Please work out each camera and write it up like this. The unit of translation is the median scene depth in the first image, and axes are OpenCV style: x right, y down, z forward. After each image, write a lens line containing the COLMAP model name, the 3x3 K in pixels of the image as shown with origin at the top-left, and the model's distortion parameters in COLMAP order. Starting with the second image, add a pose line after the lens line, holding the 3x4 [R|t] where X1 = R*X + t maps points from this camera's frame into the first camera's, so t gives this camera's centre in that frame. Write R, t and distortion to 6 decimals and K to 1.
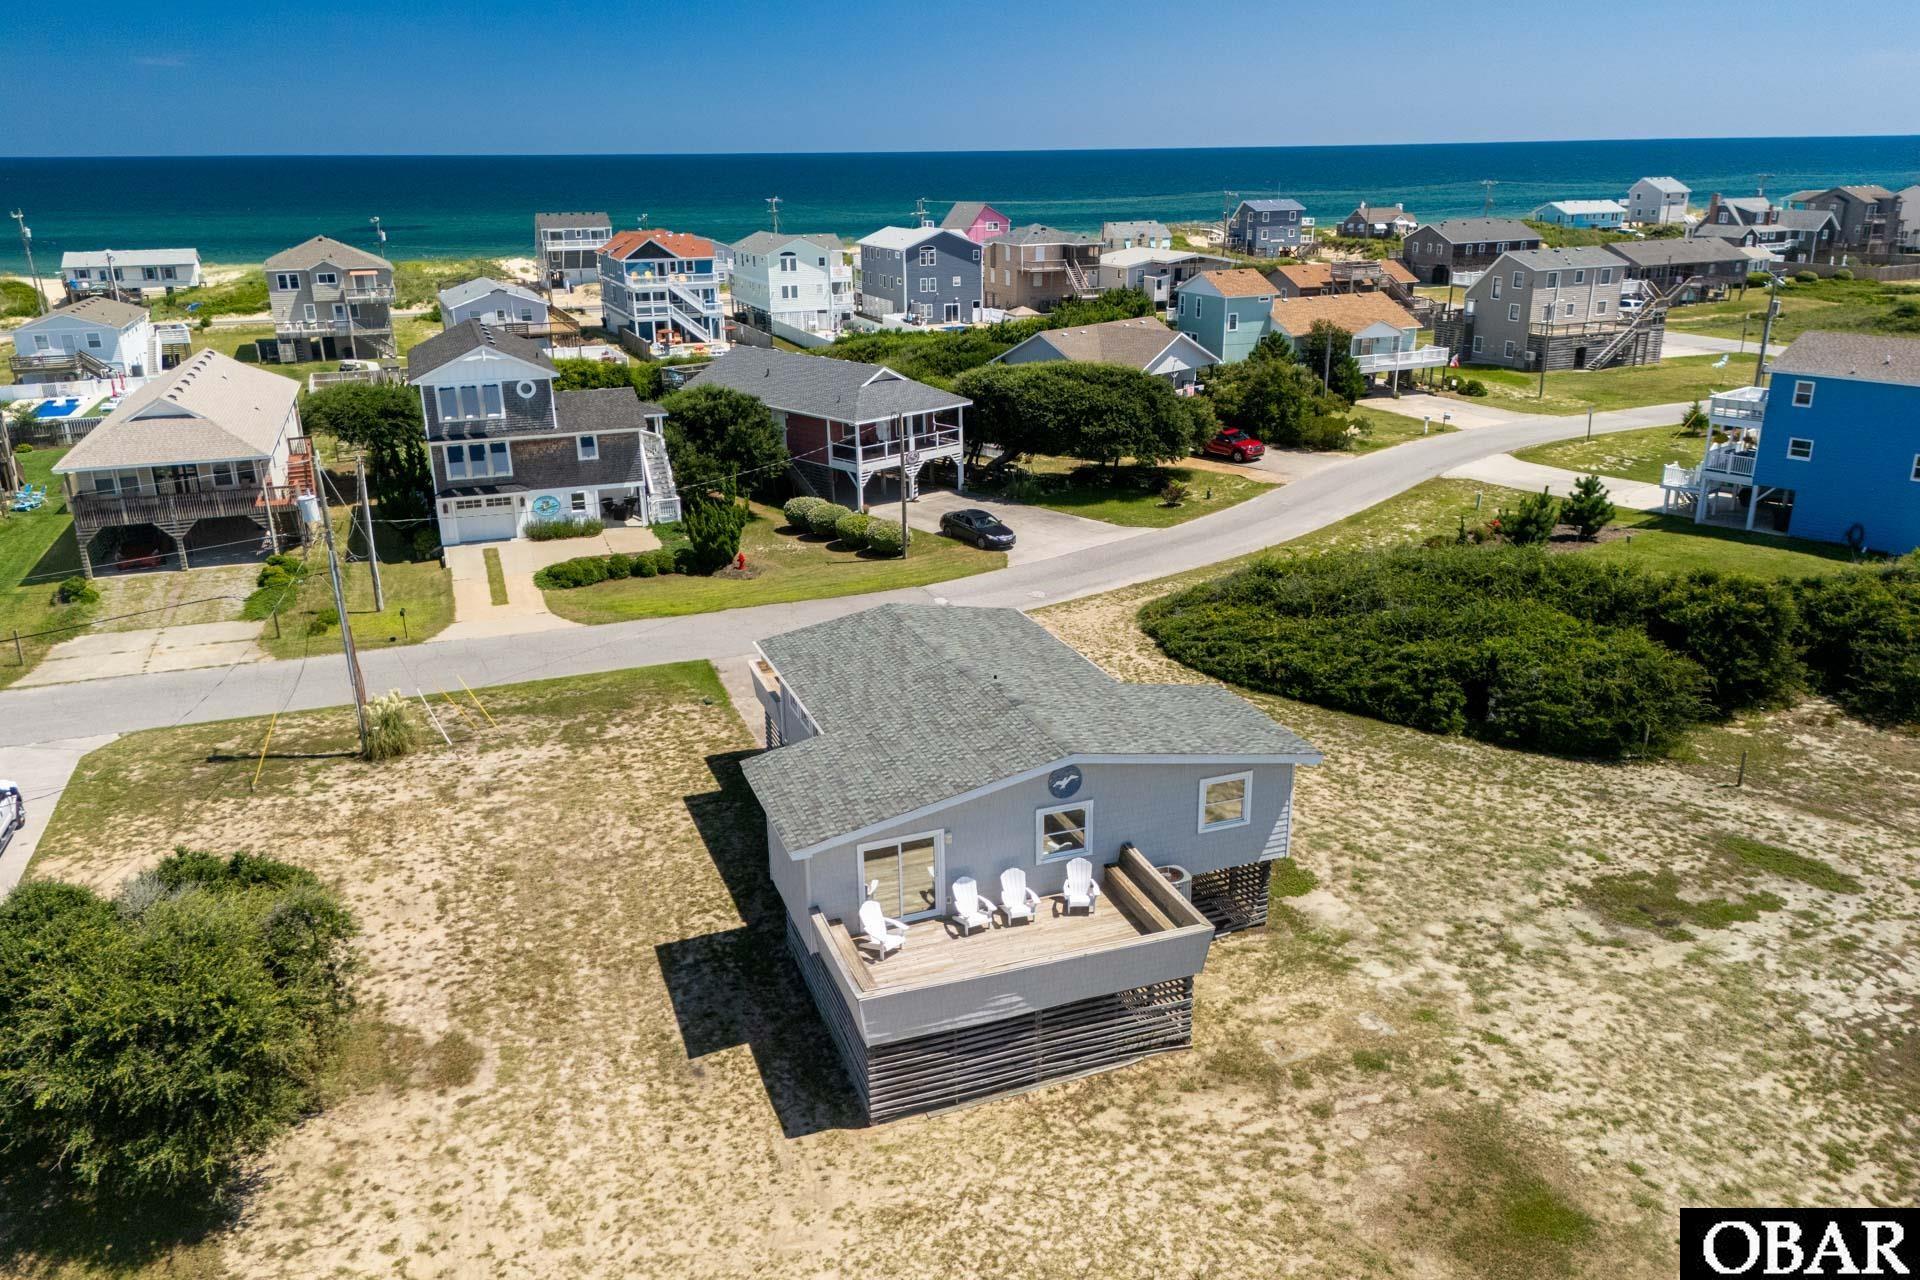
lens RADIAL K [[1413.9, 0, 960.0], [0, 1413.9, 640.0], [0, 0, 1]] dist [0.076813, -0.078513]
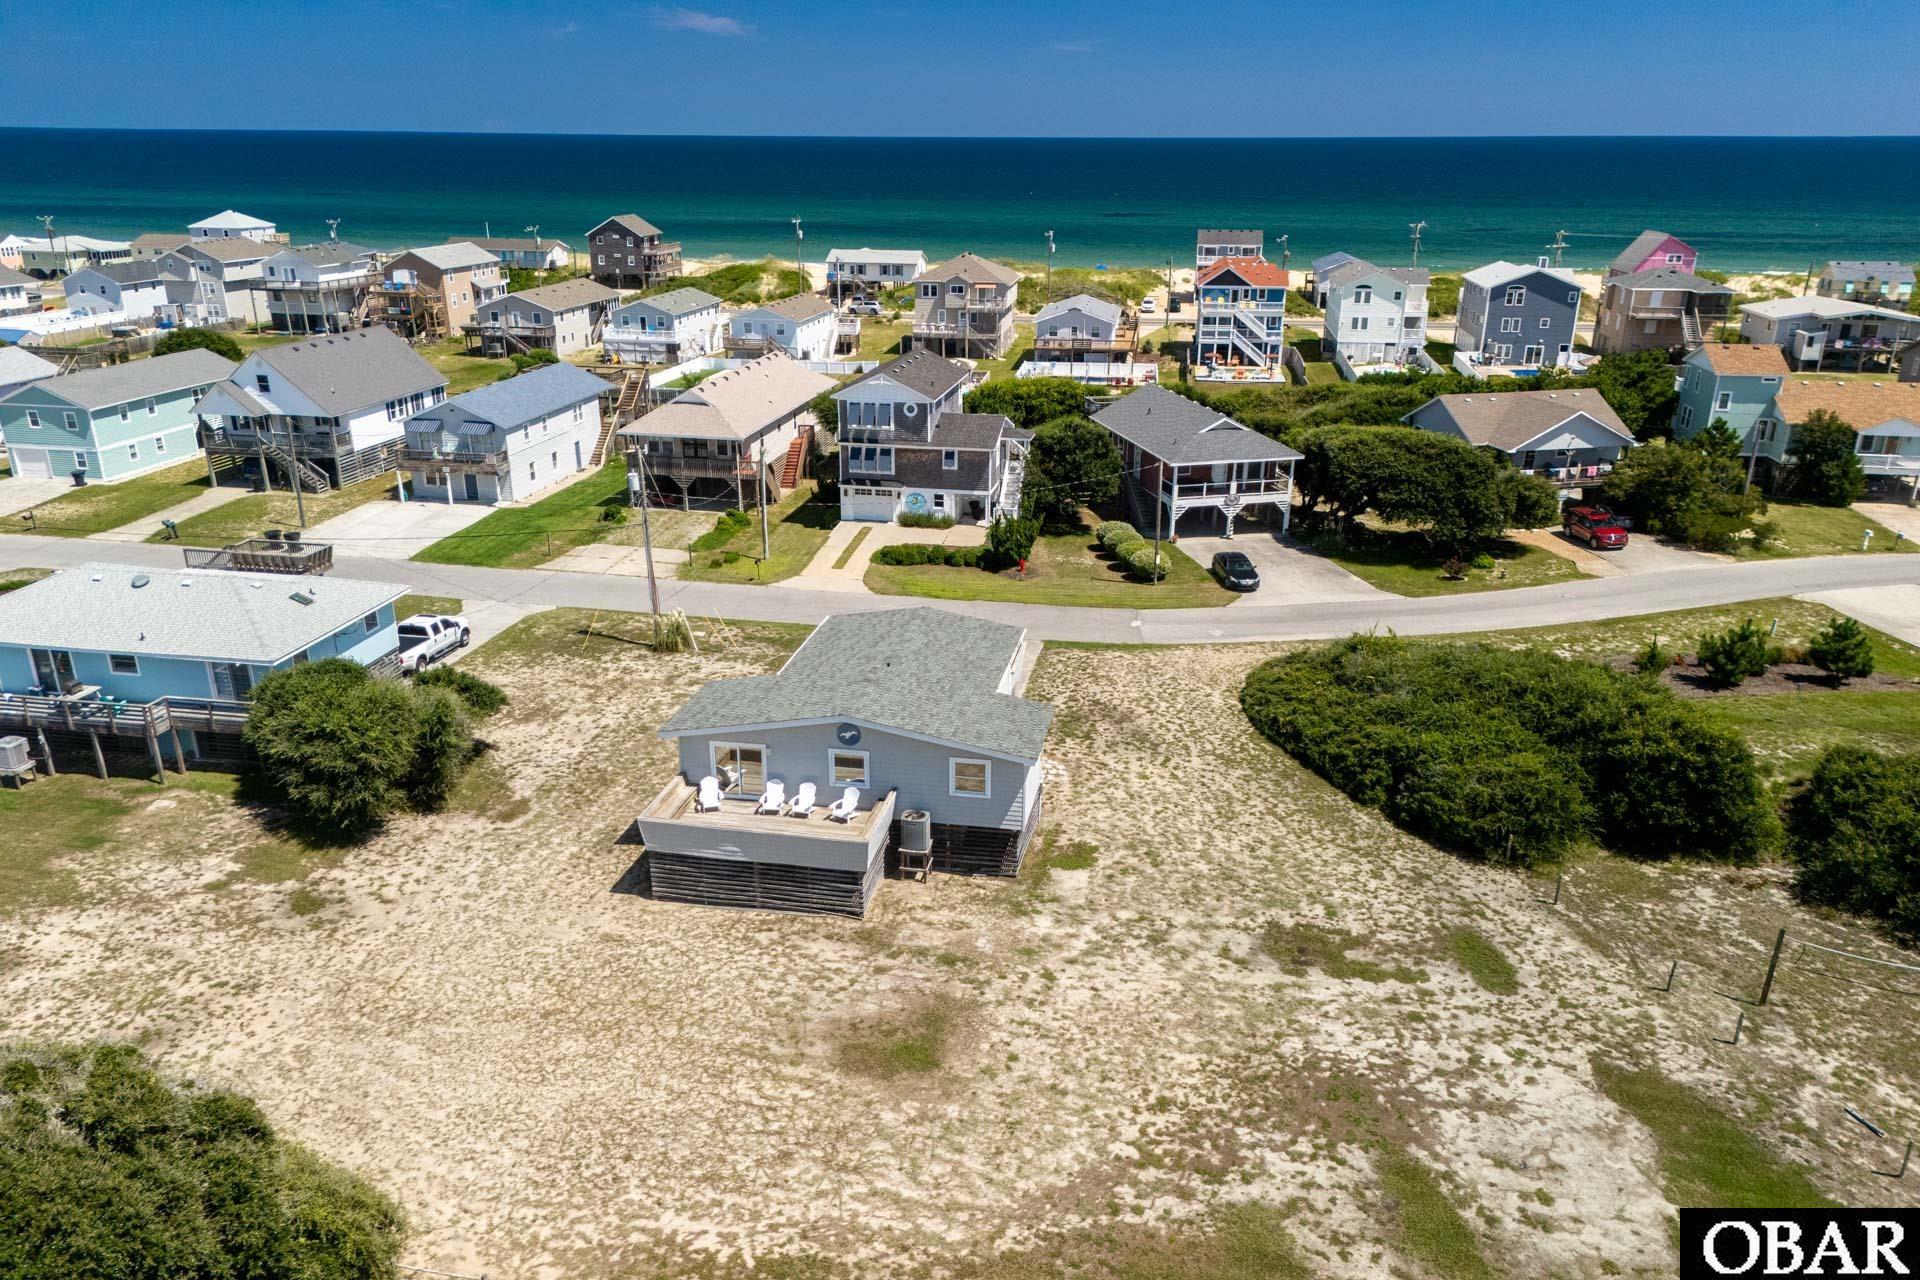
lens RADIAL K [[1409.9, 0, 960.4], [0, 1409.9, 715.7], [0, 0, 1]] dist [0.107871, -0.149694]
pose [[0.853527, 0.210067, -0.476826, 0.422232], [-0.182422, 0.977685, 0.104183, -0.046061], [0.488071, -0.001940, 0.872802, -0.116004]]
